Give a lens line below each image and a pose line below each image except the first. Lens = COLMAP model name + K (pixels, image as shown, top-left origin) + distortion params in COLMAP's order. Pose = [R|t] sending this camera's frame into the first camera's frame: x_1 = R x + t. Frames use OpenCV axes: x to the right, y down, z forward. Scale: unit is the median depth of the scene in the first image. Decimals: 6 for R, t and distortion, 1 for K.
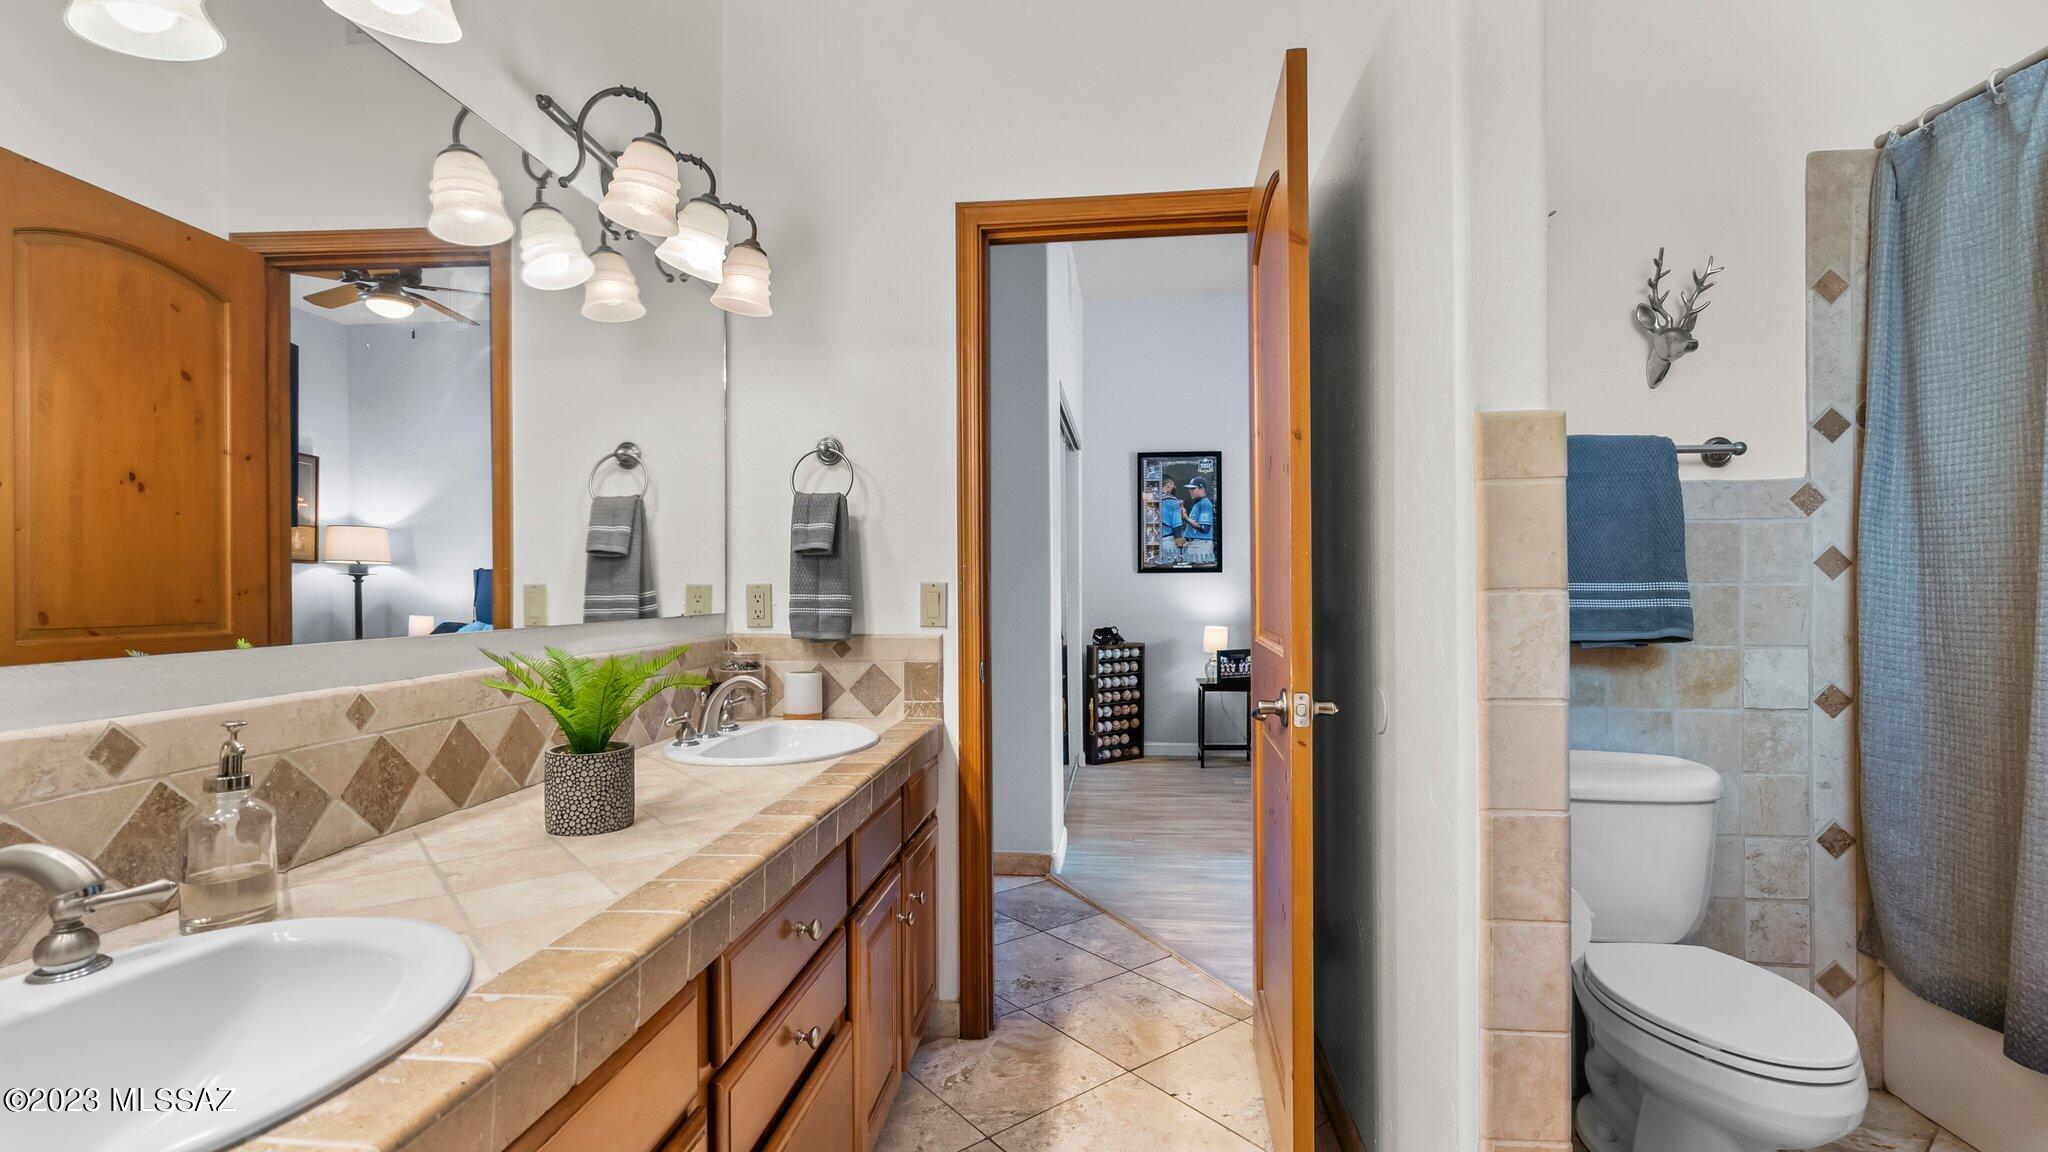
lens RADIAL K [[940.3, 0, 1025.3], [0, 940.3, 584.5], [0, 0, 1]] dist [-0.002522, 0.000066]
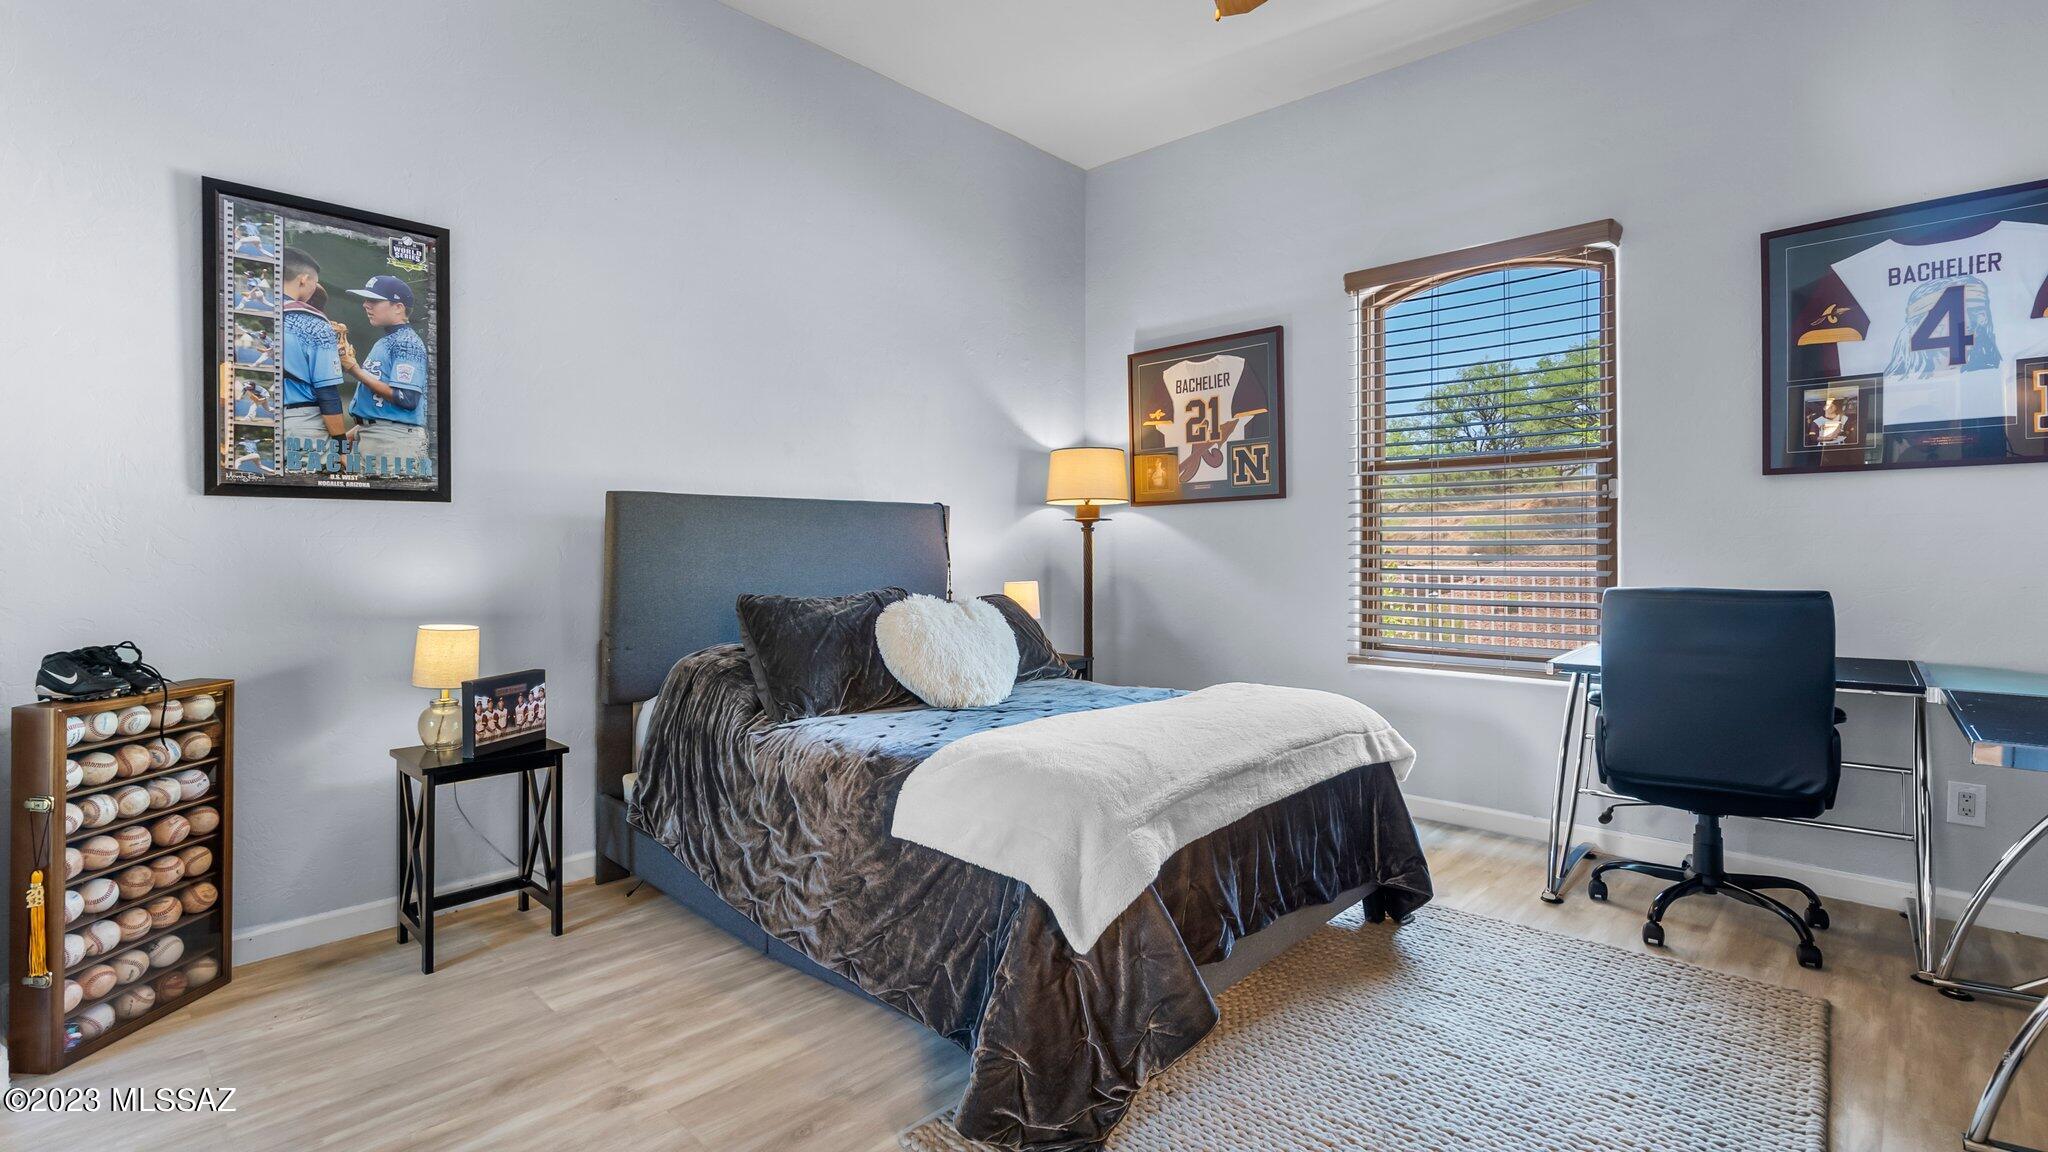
lens RADIAL K [[940.3, 0, 1021.4], [0, 940.3, 559.3], [0, 0, 1]] dist [-0.002522, 0.000066]
pose [[0.620733, -0.004793, 0.784008, 0.028004], [-0.002579, 0.999963, 0.008156, 0.010315], [-0.784018, -0.007085, 0.620698, 0.517918]]
